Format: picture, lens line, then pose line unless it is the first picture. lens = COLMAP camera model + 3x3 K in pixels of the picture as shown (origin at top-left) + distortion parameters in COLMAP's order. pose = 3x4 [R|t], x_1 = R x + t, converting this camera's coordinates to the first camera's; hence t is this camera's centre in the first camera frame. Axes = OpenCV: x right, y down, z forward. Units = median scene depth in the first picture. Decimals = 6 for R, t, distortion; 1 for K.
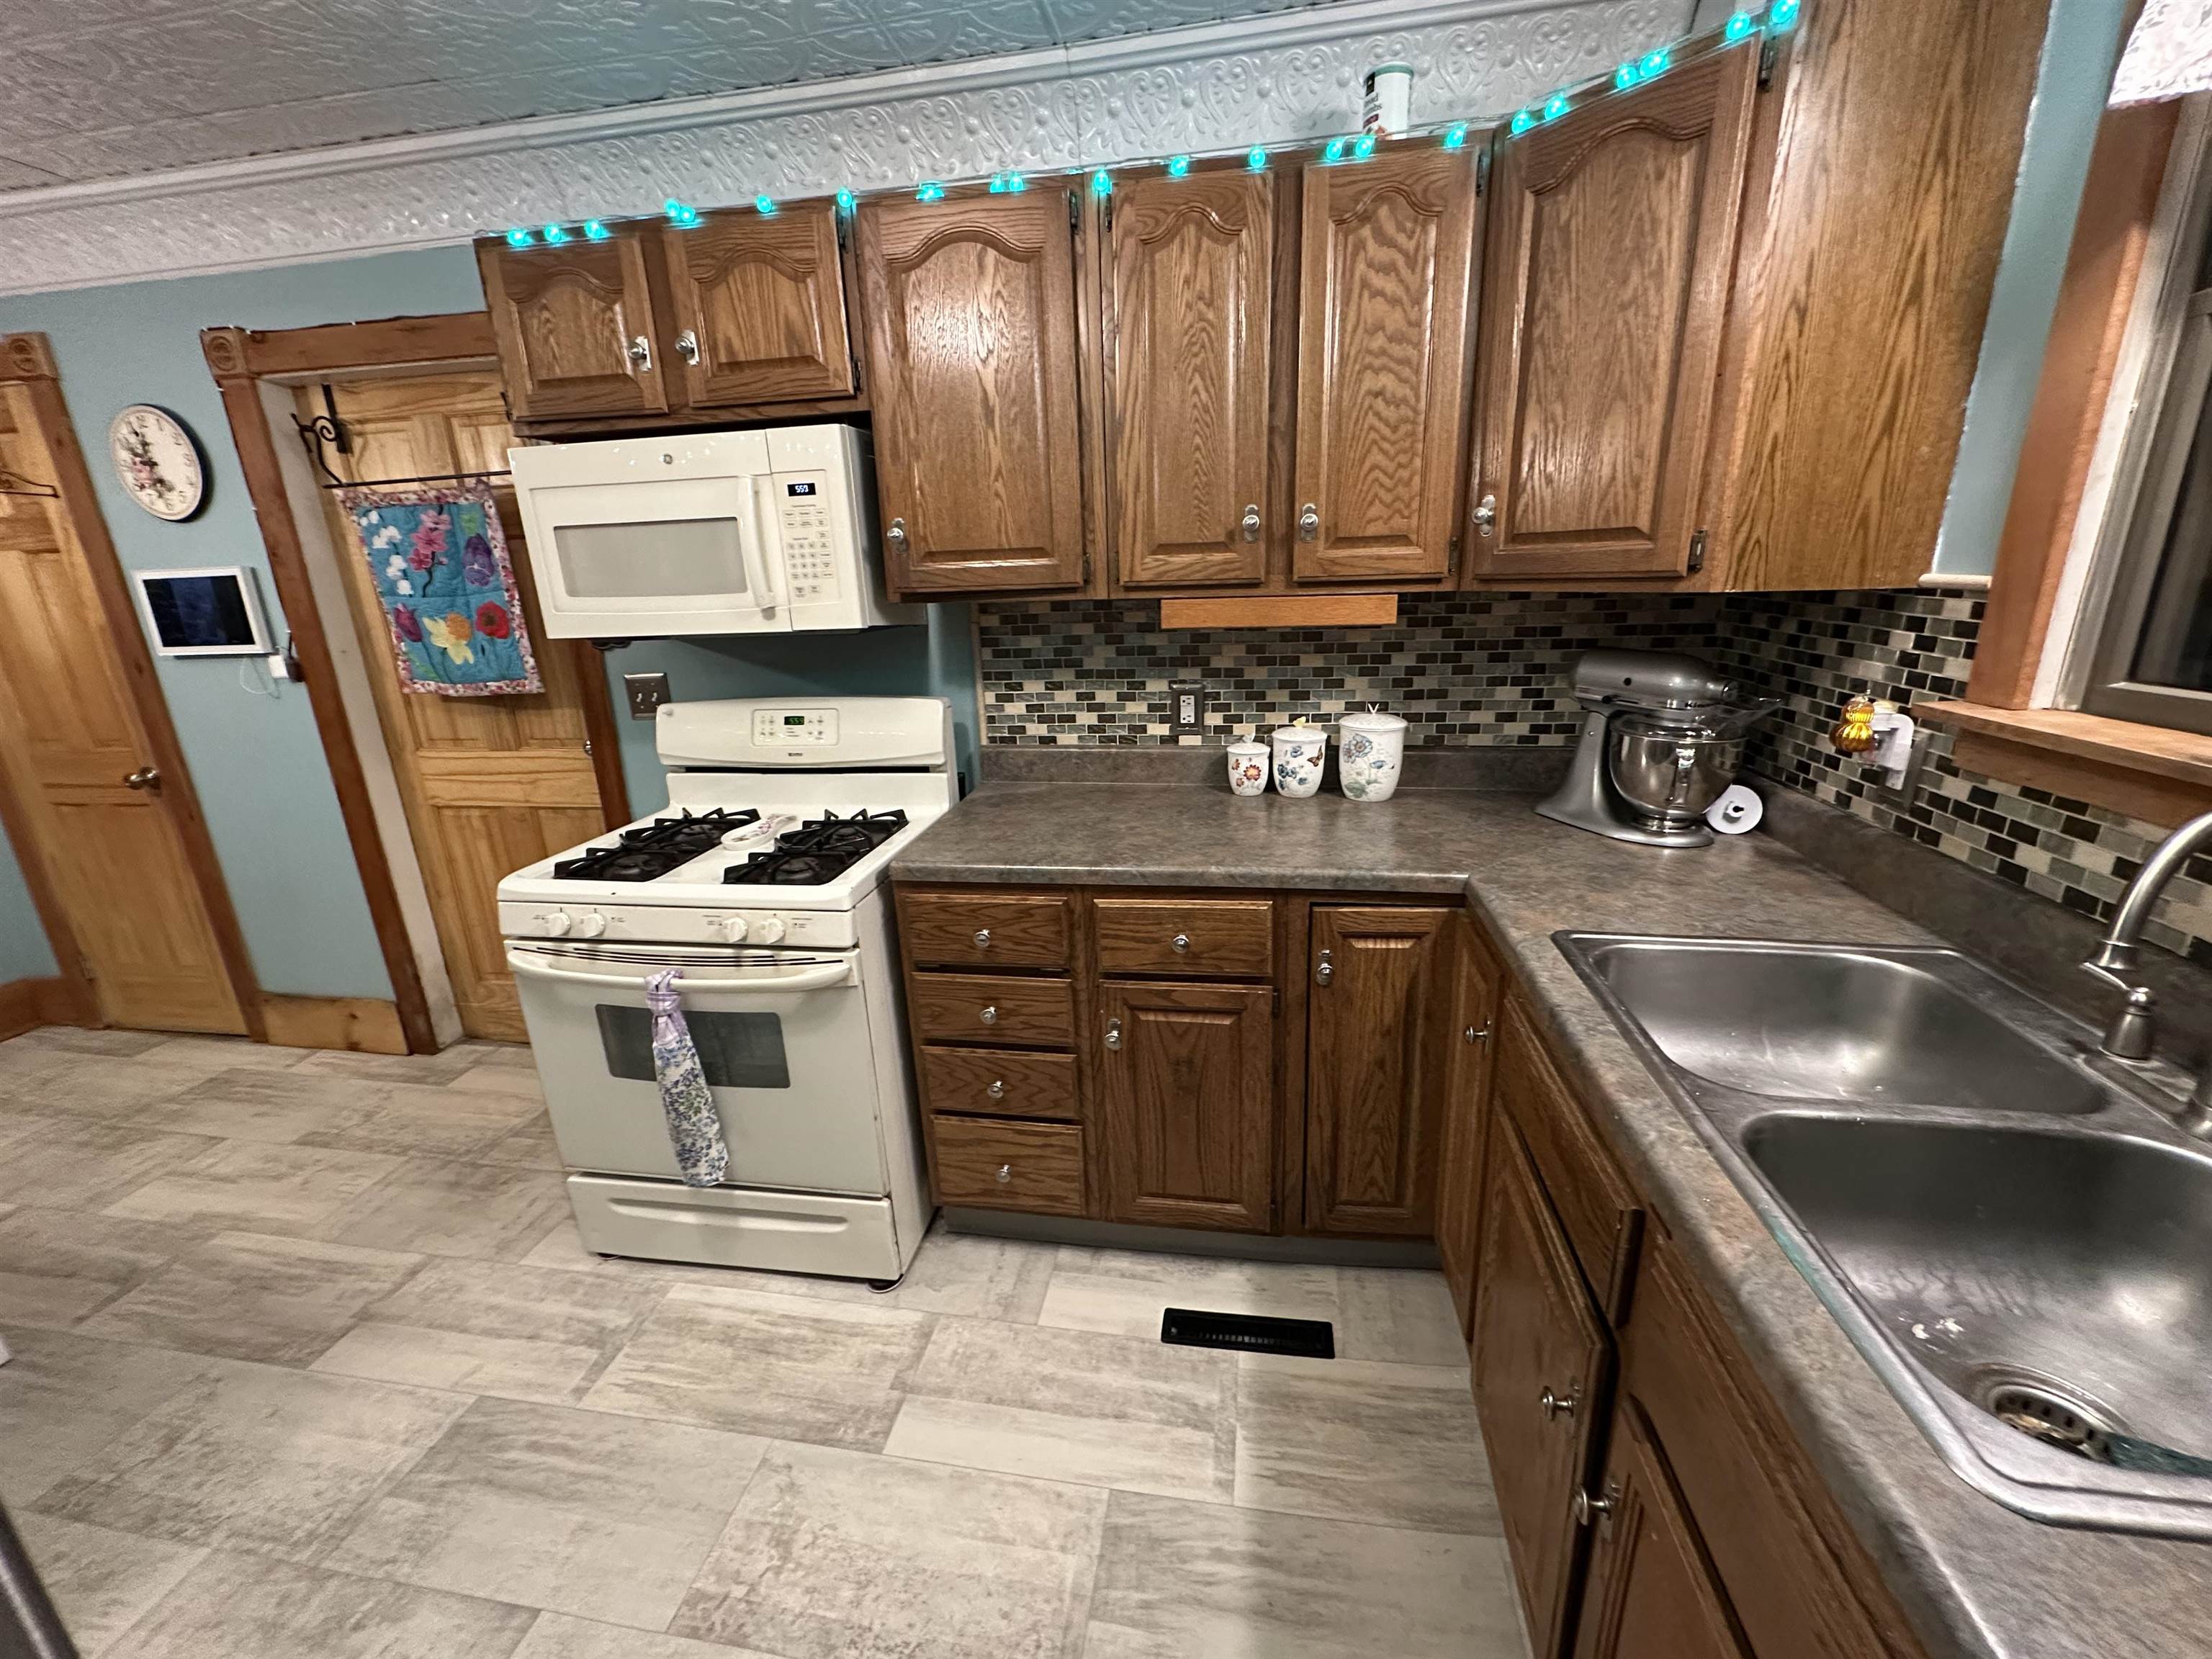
lens RADIAL K [[906.7, 0, 1095.9], [0, 906.7, 847.6], [0, 0, 1]] dist [-0.000857, 0.000523]
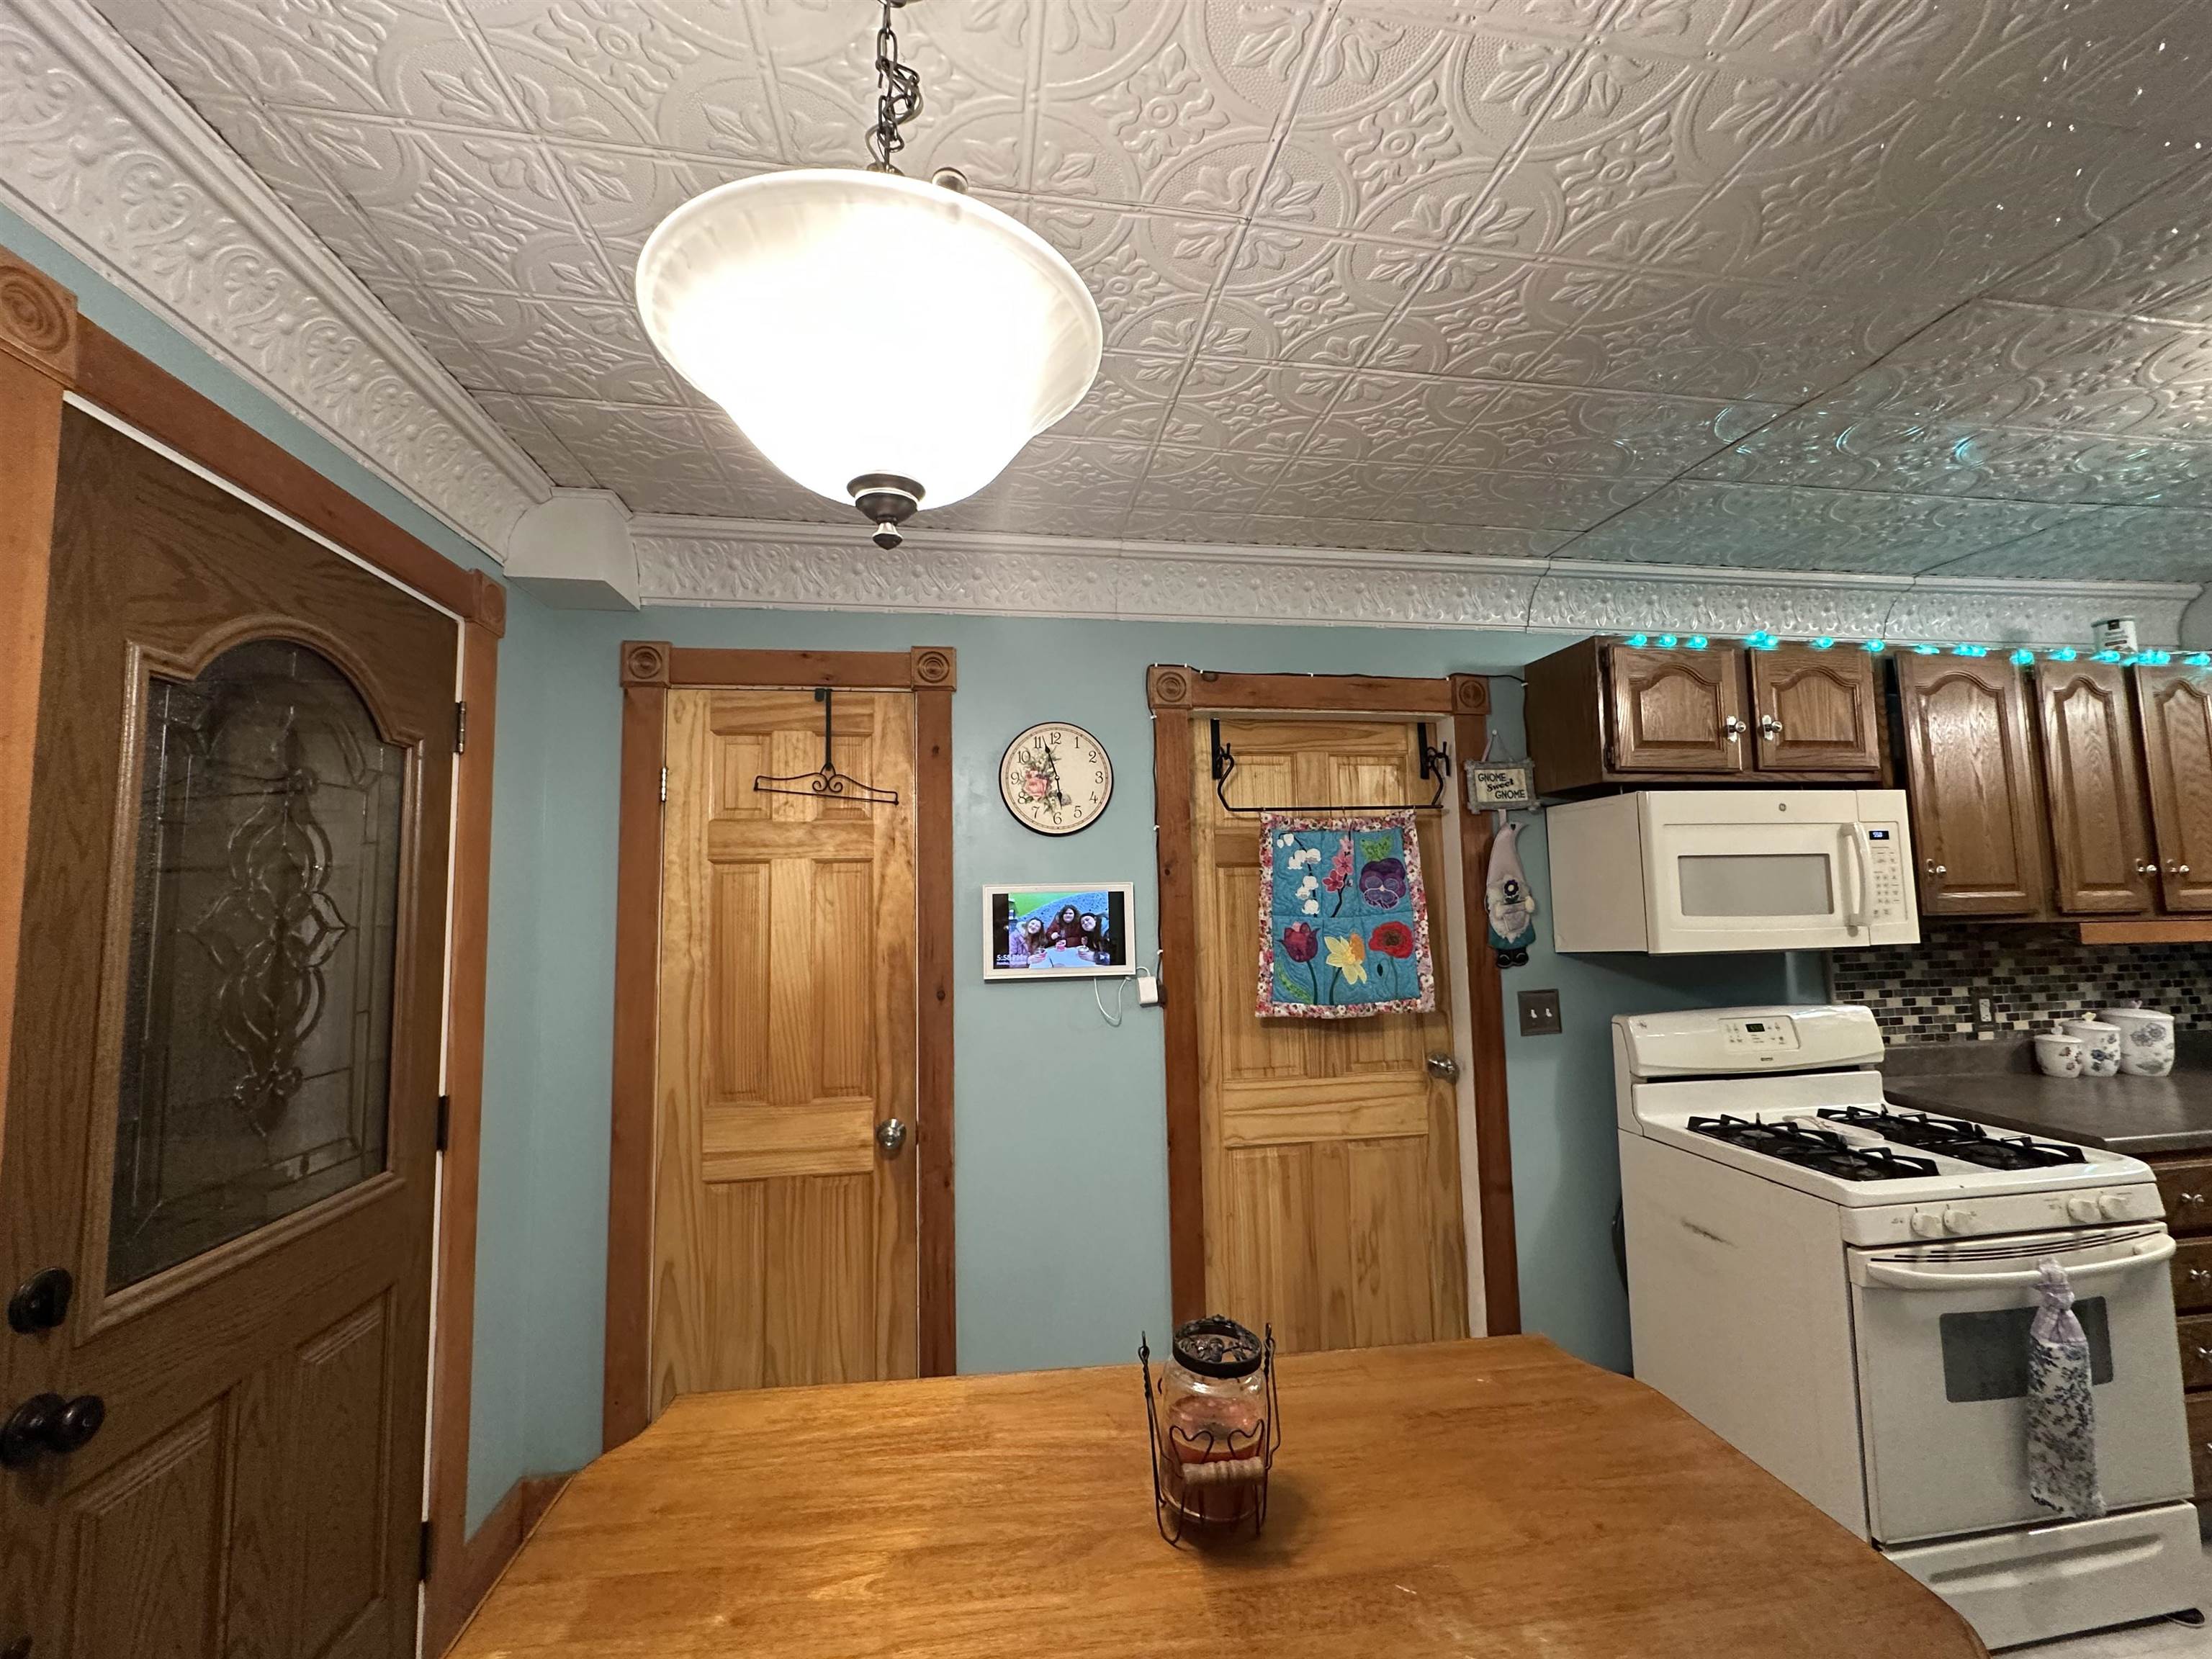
lens RADIAL K [[912.0, 0, 1106.0], [0, 912.0, 829.5], [0, 0, 1]] dist [-0.001405, 0.000415]
pose [[0.945499, 0.044619, 0.322554, -1.444782], [0.081873, 0.926170, -0.368112, -0.019924], [-0.315165, 0.374458, 0.872039, 0.190988]]
